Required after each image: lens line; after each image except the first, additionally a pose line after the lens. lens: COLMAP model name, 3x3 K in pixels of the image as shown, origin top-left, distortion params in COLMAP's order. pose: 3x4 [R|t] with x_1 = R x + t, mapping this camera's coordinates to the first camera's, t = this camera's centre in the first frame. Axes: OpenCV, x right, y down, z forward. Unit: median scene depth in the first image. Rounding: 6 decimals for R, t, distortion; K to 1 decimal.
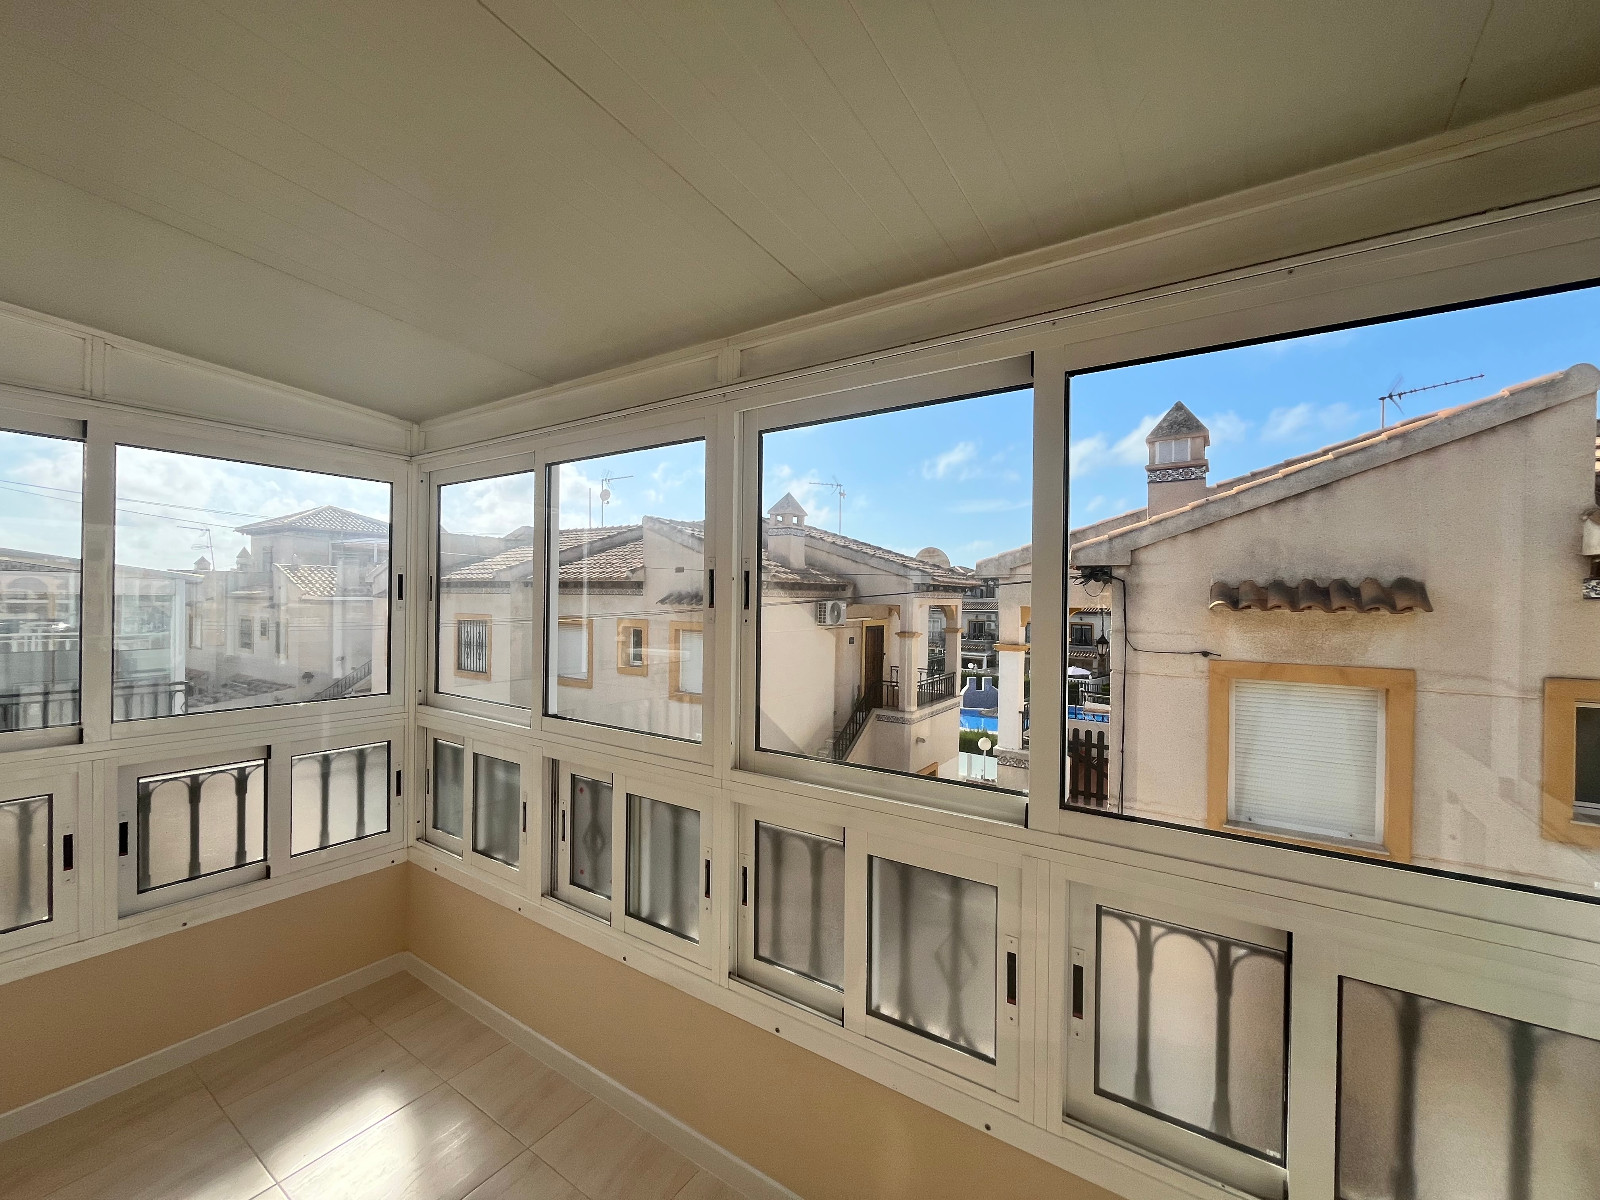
lens RADIAL K [[650.8, 0, 799.3], [0, 650.8, 600.8], [0, 0, 1]] dist [-0.000928, -0.001096]
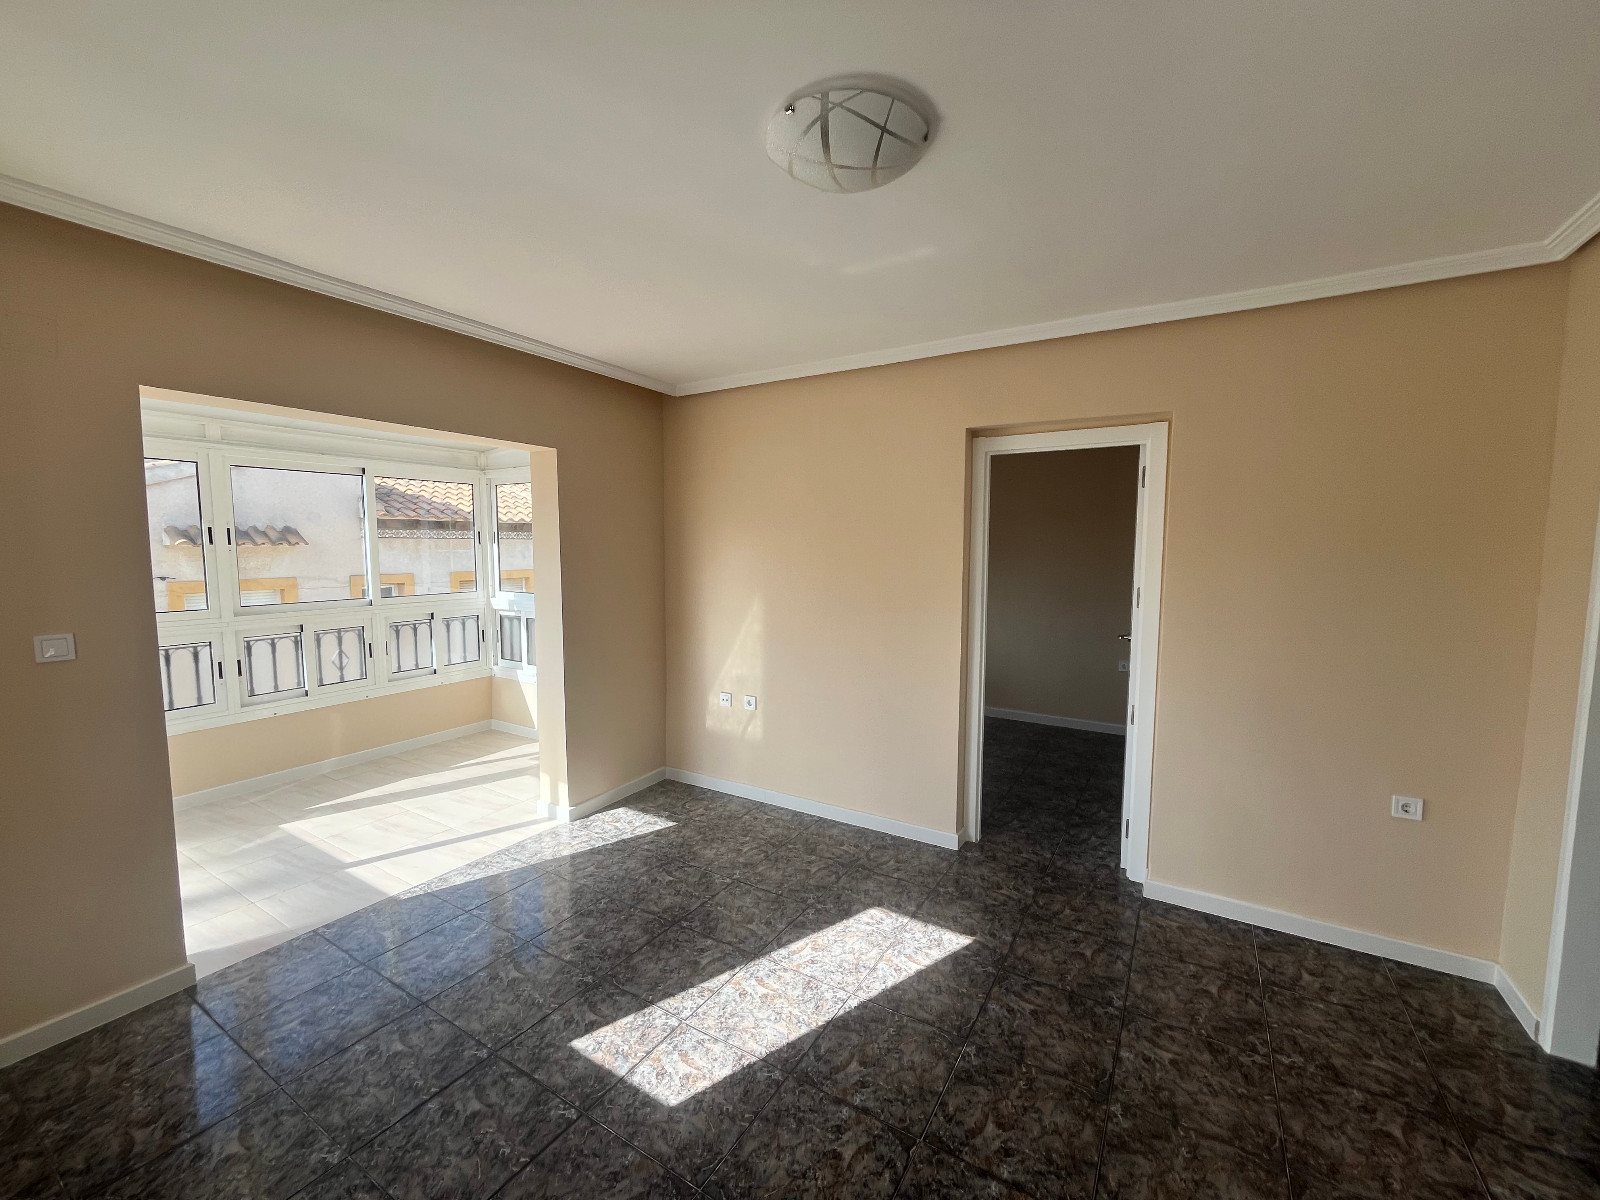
lens RADIAL K [[650.8, 0, 799.3], [0, 650.8, 600.8], [0, 0, 1]] dist [-0.000928, -0.001096]
pose [[-0.042287, -0.098611, 0.994227, -0.811669], [0.001592, 0.995109, 0.098767, -0.004602], [-0.999104, 0.005759, -0.041923, -0.287340]]
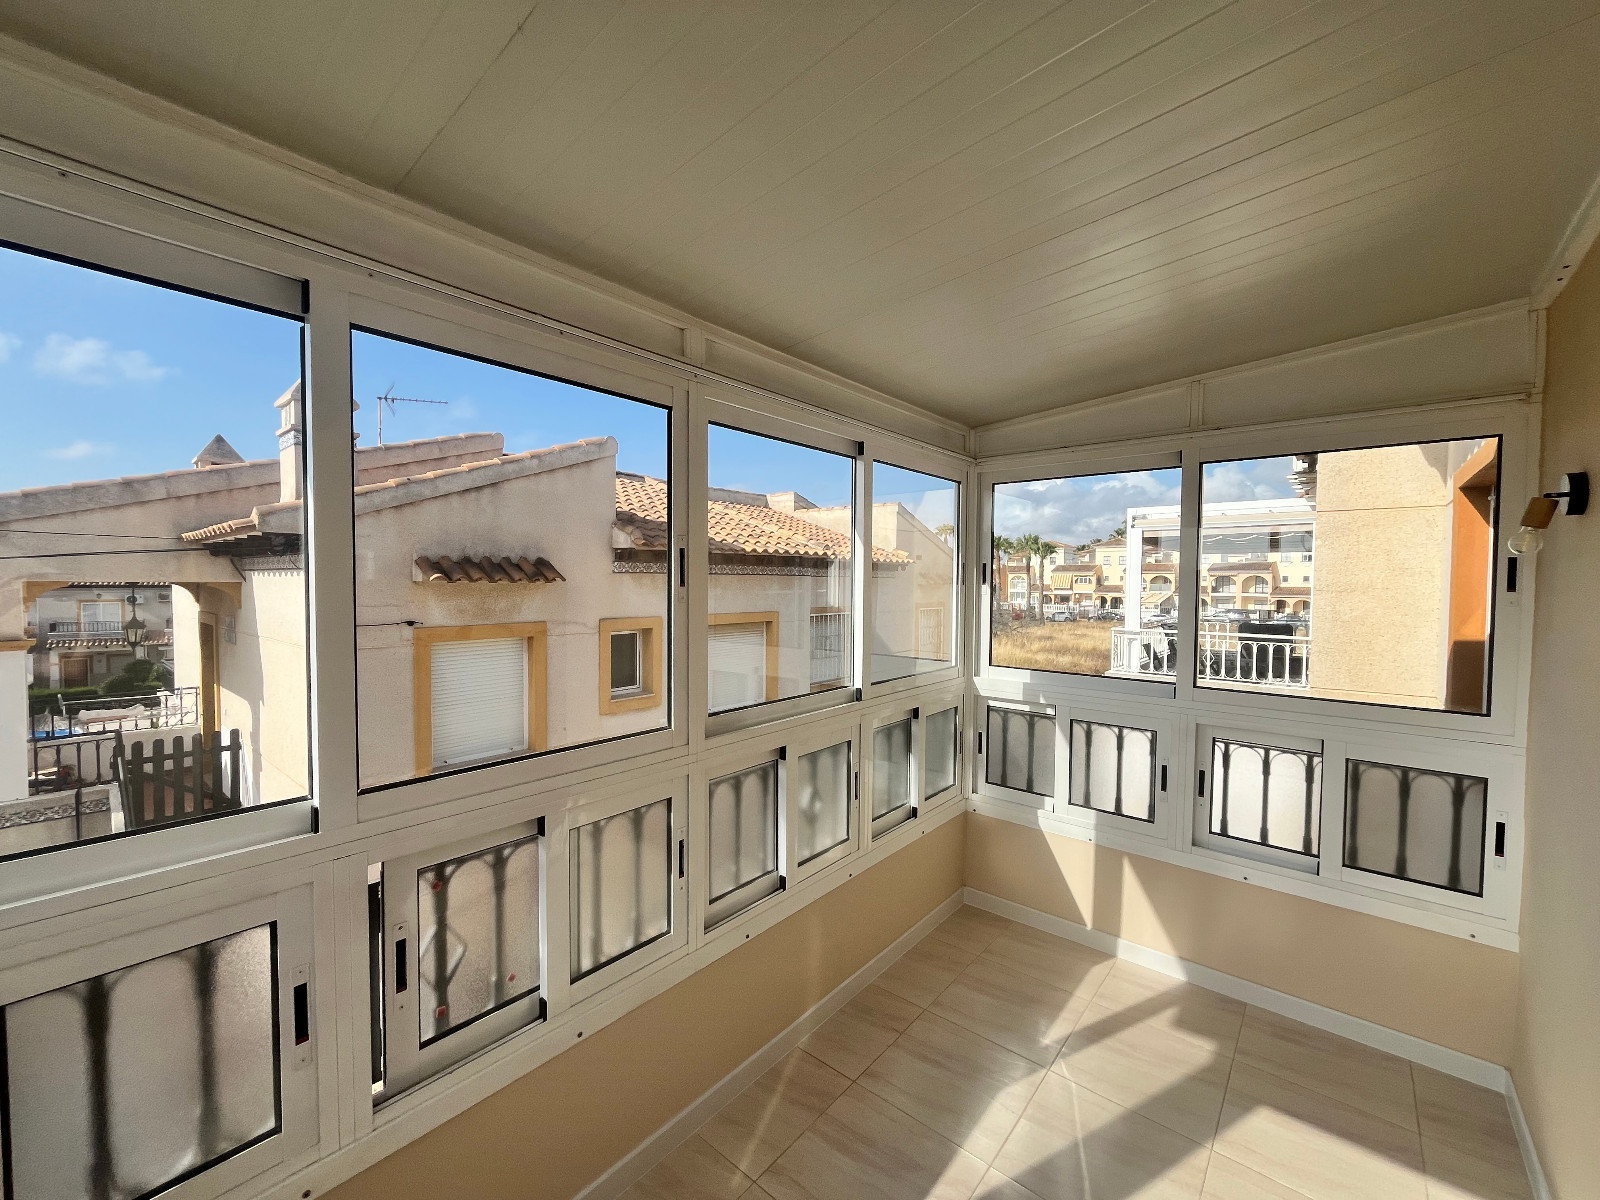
lens RADIAL K [[650.8, 0, 799.3], [0, 650.8, 600.8], [0, 0, 1]] dist [-0.000928, -0.001096]
pose [[0.108741, -0.043336, 0.993125, -0.378953], [-0.001879, 0.999039, 0.043800, -0.003691], [-0.994068, -0.006629, 0.108555, 0.247387]]
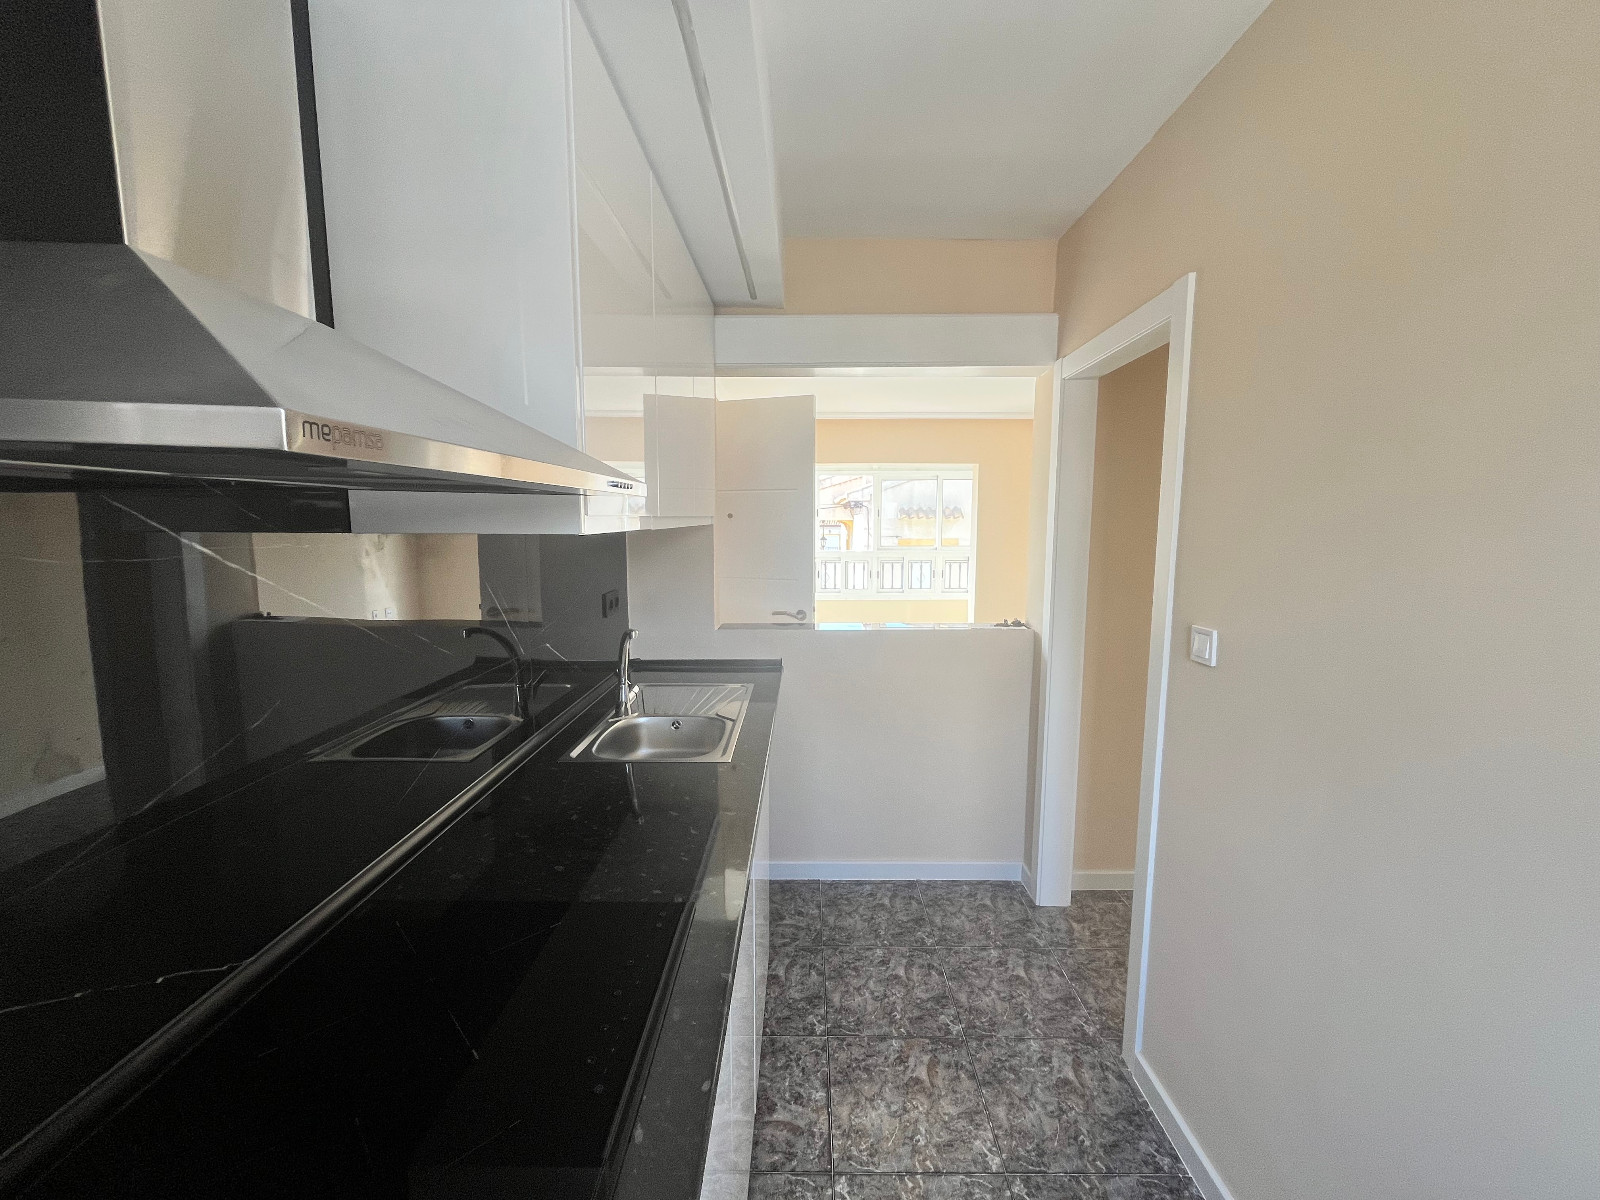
lens RADIAL K [[650.8, 0, 799.3], [0, 650.8, 600.8], [0, 0, 1]] dist [-0.000928, -0.001096]
pose [[0.837339, -0.079412, 0.540886, -1.089478], [0.011754, 0.991780, 0.127415, 0.002679], [-0.546558, -0.100332, 0.831389, -0.923310]]
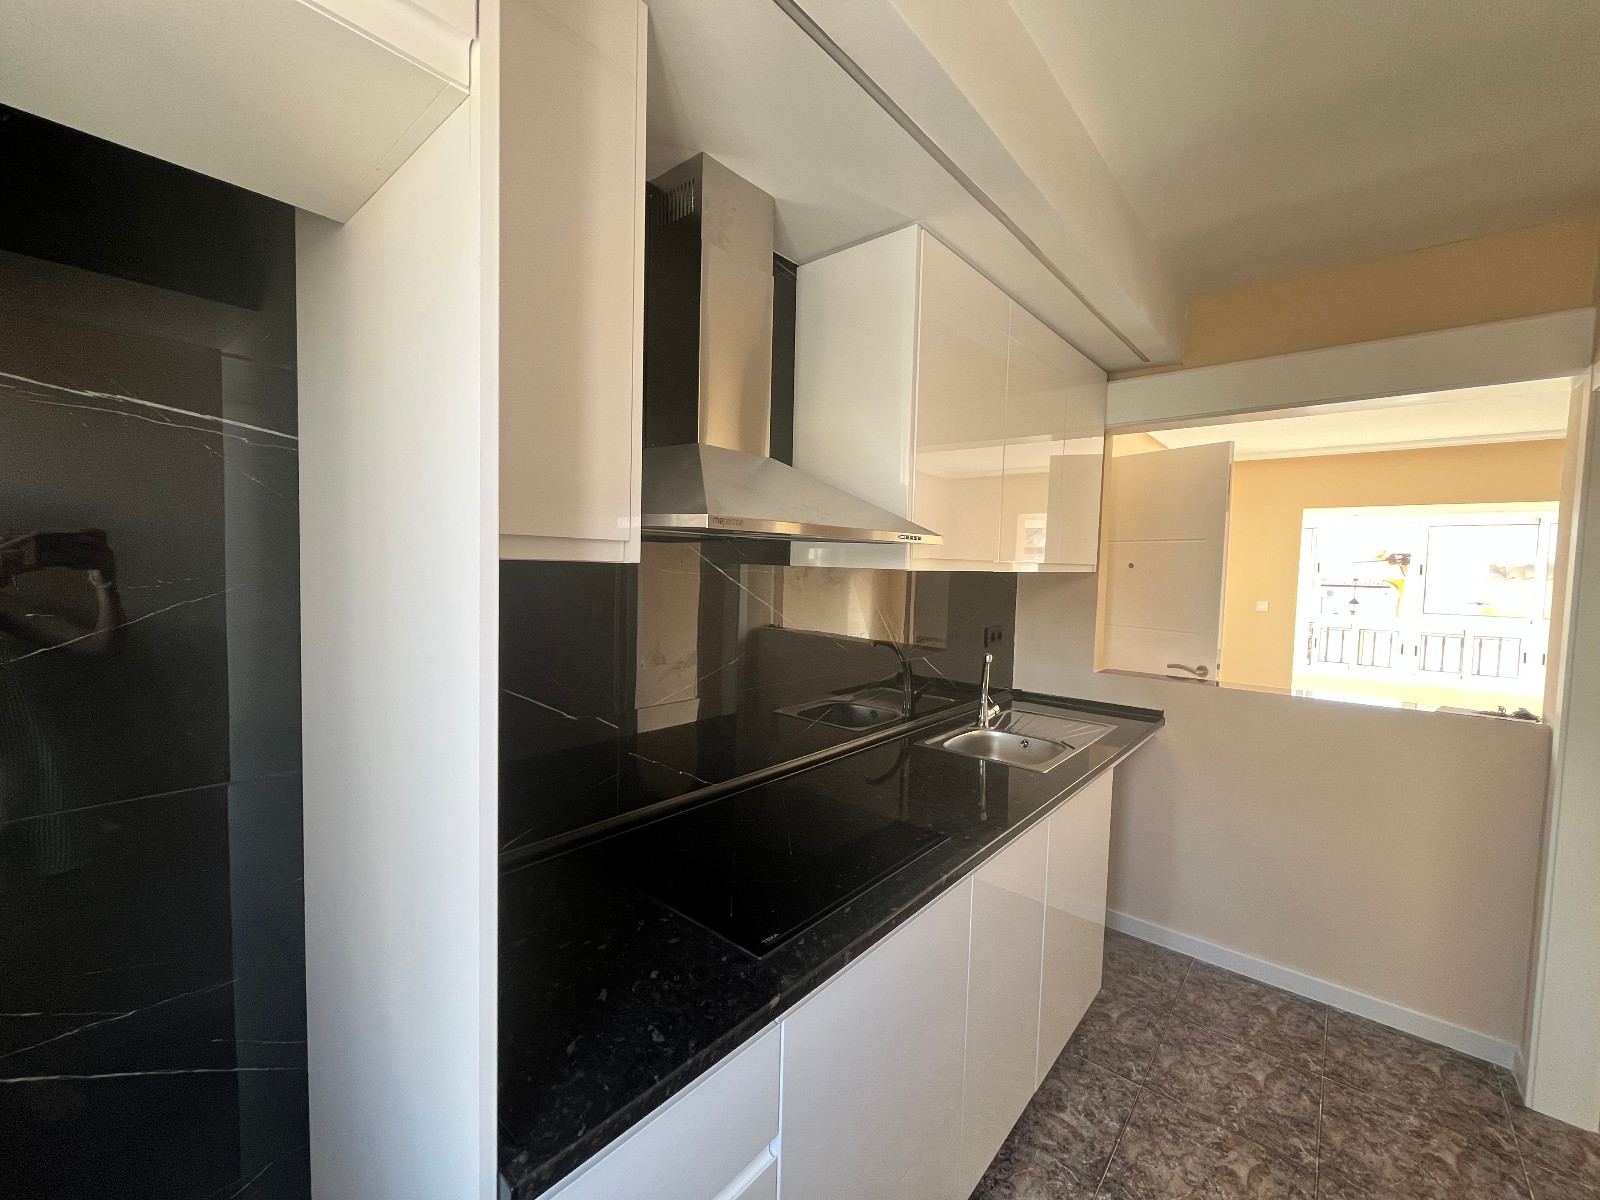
lens RADIAL K [[650.8, 0, 799.3], [0, 650.8, 600.8], [0, 0, 1]] dist [-0.000928, -0.001096]
pose [[0.992813, 0.019330, -0.118107, -1.050053], [-0.013351, 0.998599, 0.051199, 0.006496], [0.118931, -0.049254, 0.991680, -1.019906]]
